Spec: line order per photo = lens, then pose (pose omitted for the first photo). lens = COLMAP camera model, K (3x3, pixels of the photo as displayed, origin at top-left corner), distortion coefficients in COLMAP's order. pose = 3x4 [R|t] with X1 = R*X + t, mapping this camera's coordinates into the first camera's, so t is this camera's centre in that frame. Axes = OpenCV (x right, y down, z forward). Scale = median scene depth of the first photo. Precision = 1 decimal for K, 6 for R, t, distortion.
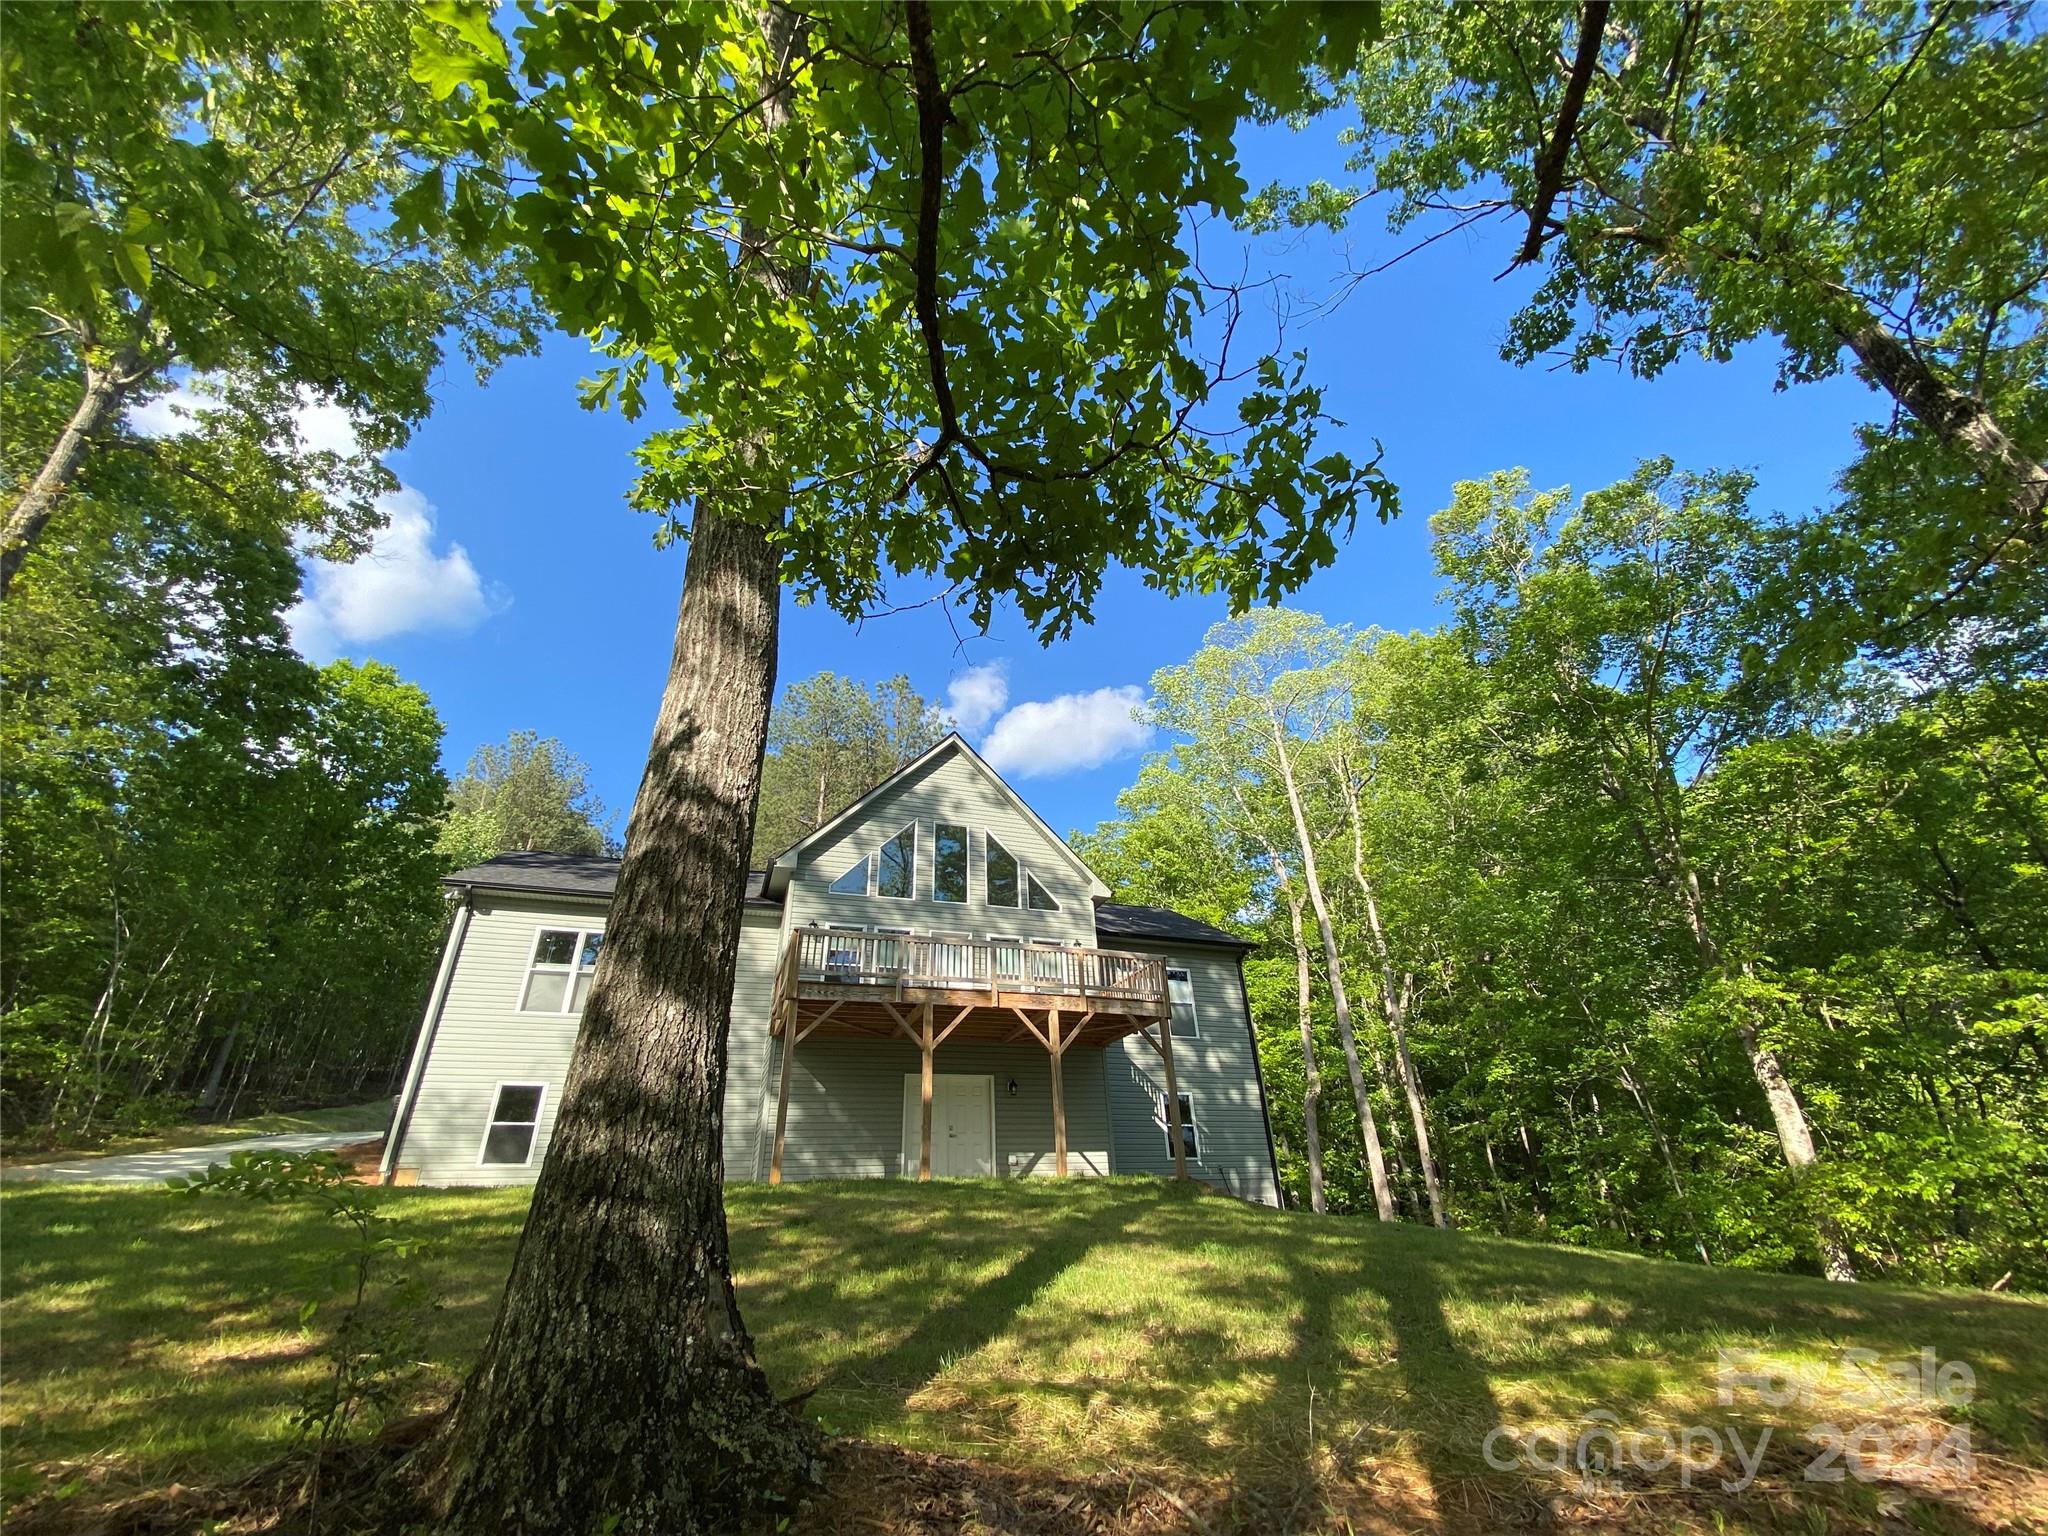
lens RADIAL K [[822.7, 0, 1022.1], [0, 822.7, 761.9], [0, 0, 1]] dist [0.001391, -0.001092]
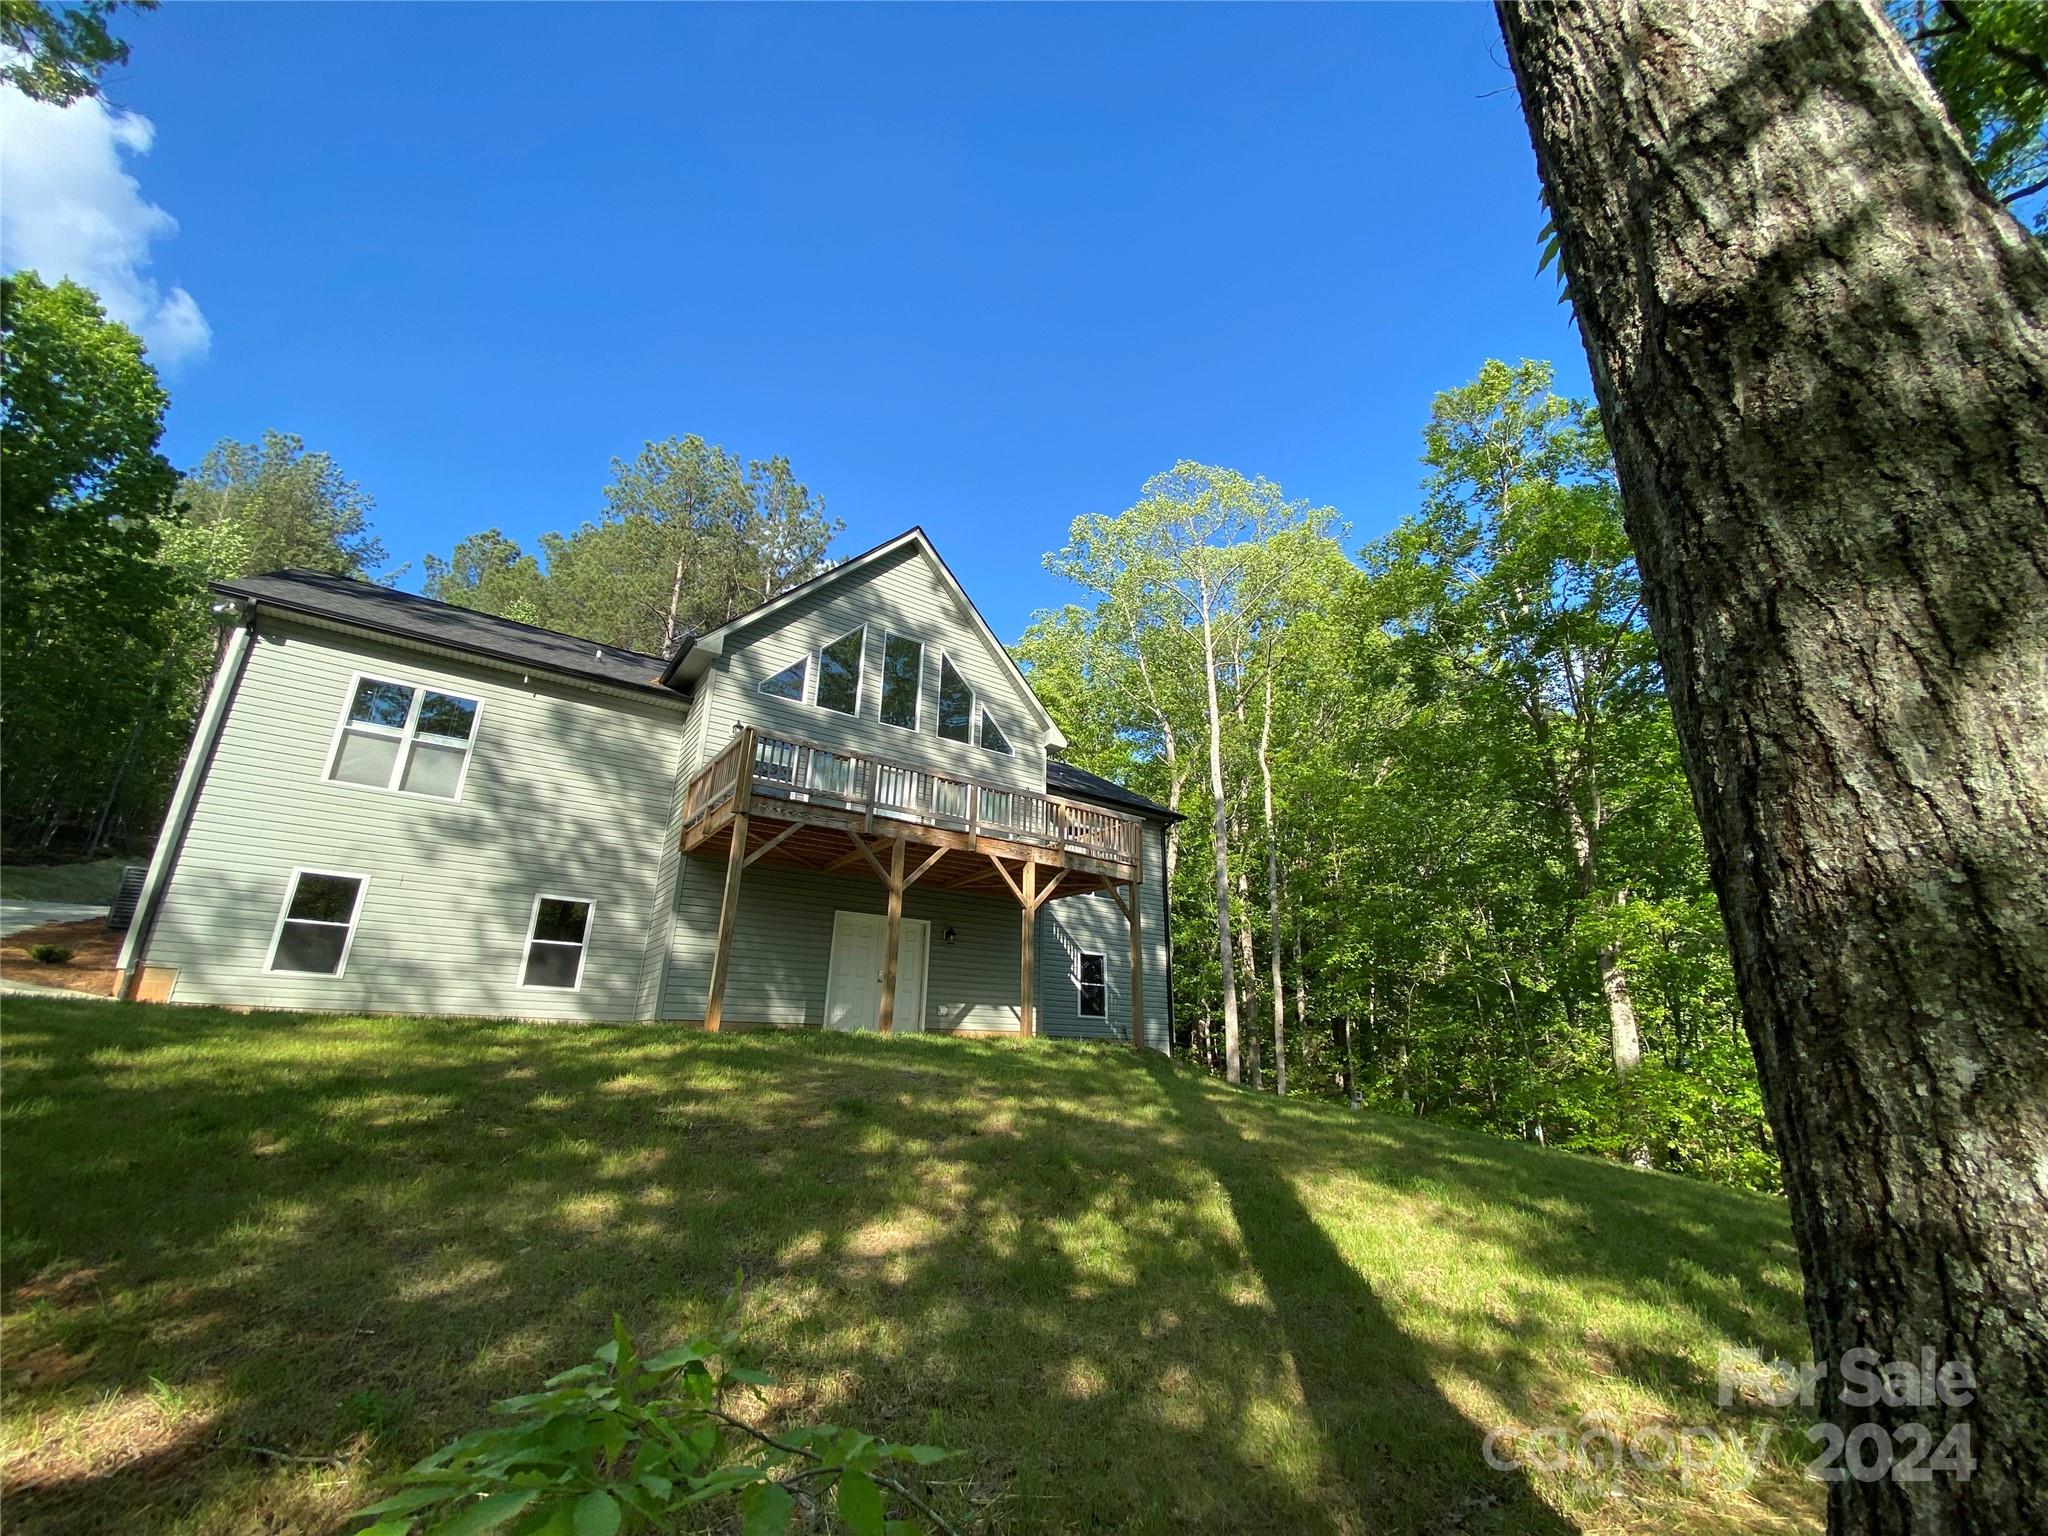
lens RADIAL K [[822.7, 0, 1033.9], [0, 822.7, 769.7], [0, 0, 1]] dist [0.001391, -0.001092]
pose [[0.965732, 0.140614, 0.218151, -0.129489], [-0.179601, 0.968835, 0.170594, 0.042178], [-0.187364, -0.203929, 0.960889, 0.131655]]
